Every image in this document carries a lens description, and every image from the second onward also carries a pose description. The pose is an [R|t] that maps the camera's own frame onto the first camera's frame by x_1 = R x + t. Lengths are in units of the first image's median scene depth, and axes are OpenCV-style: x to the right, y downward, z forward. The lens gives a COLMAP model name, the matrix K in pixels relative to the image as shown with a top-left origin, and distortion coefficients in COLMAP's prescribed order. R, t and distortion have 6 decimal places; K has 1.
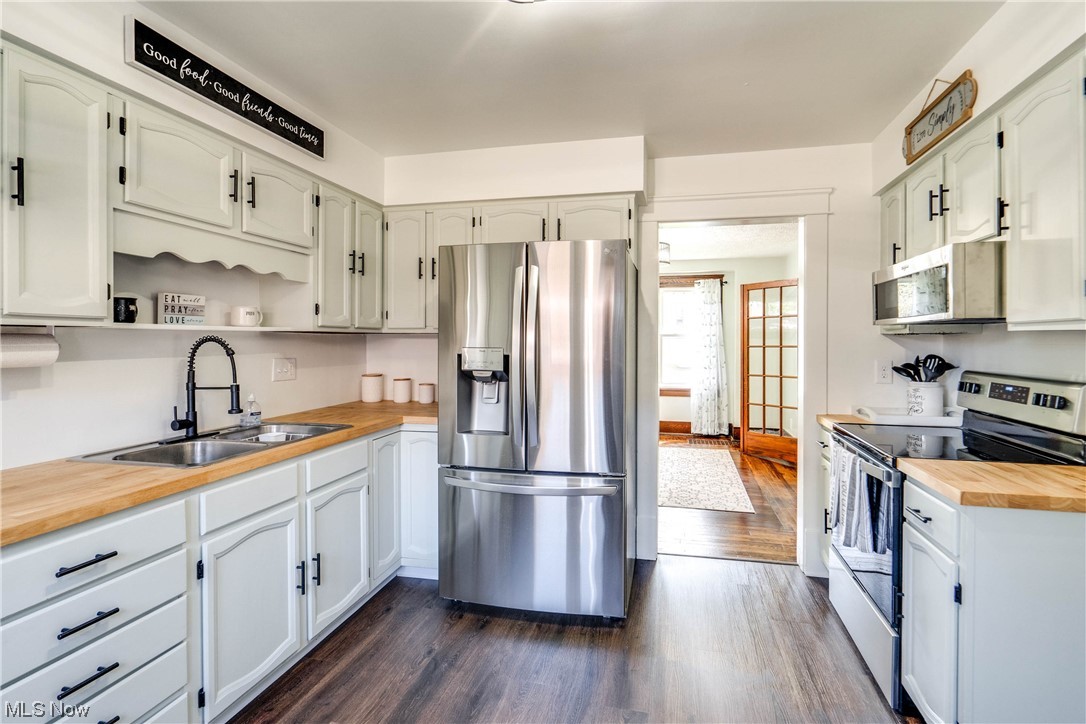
lens RADIAL K [[519.2, 0, 573.2], [0, 519.2, 342.9], [0, 0, 1]] dist [-0.002271, -0.000662]
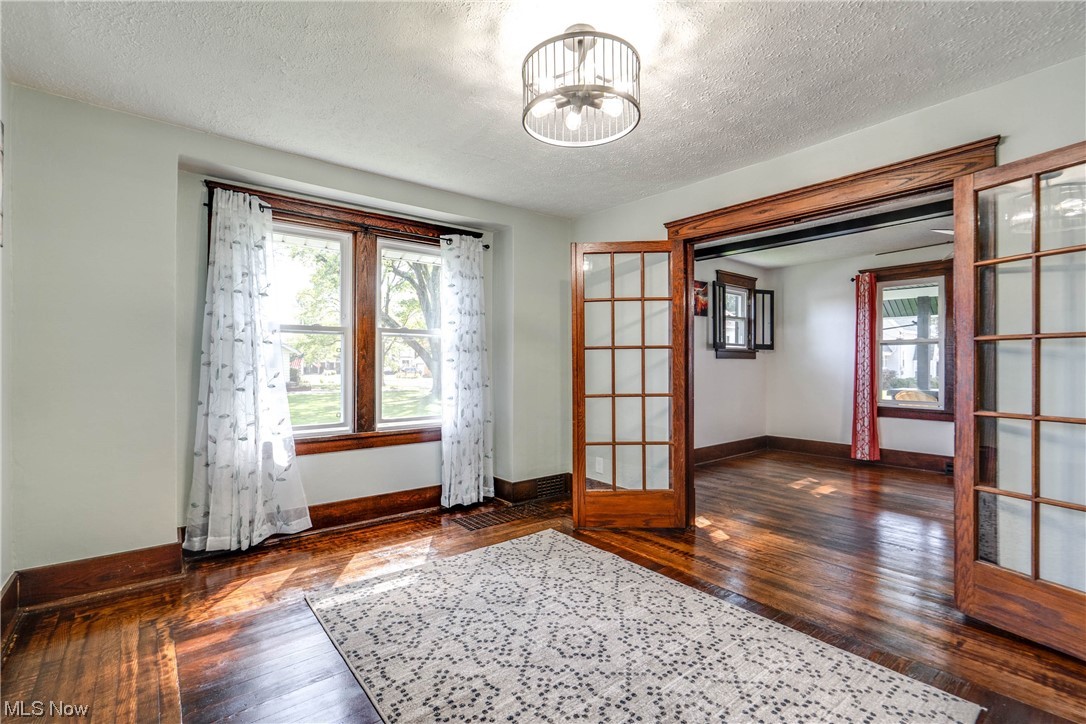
lens RADIAL K [[490.8, 0, 540.6], [0, 490.8, 363.1], [0, 0, 1]] dist [-0.008911, 0.000042]
pose [[0.639545, -0.000952, 0.768753, -0.389947], [0.005001, 0.999983, -0.002922, 0.078806], [-0.768737, 0.005713, 0.639539, 2.068246]]
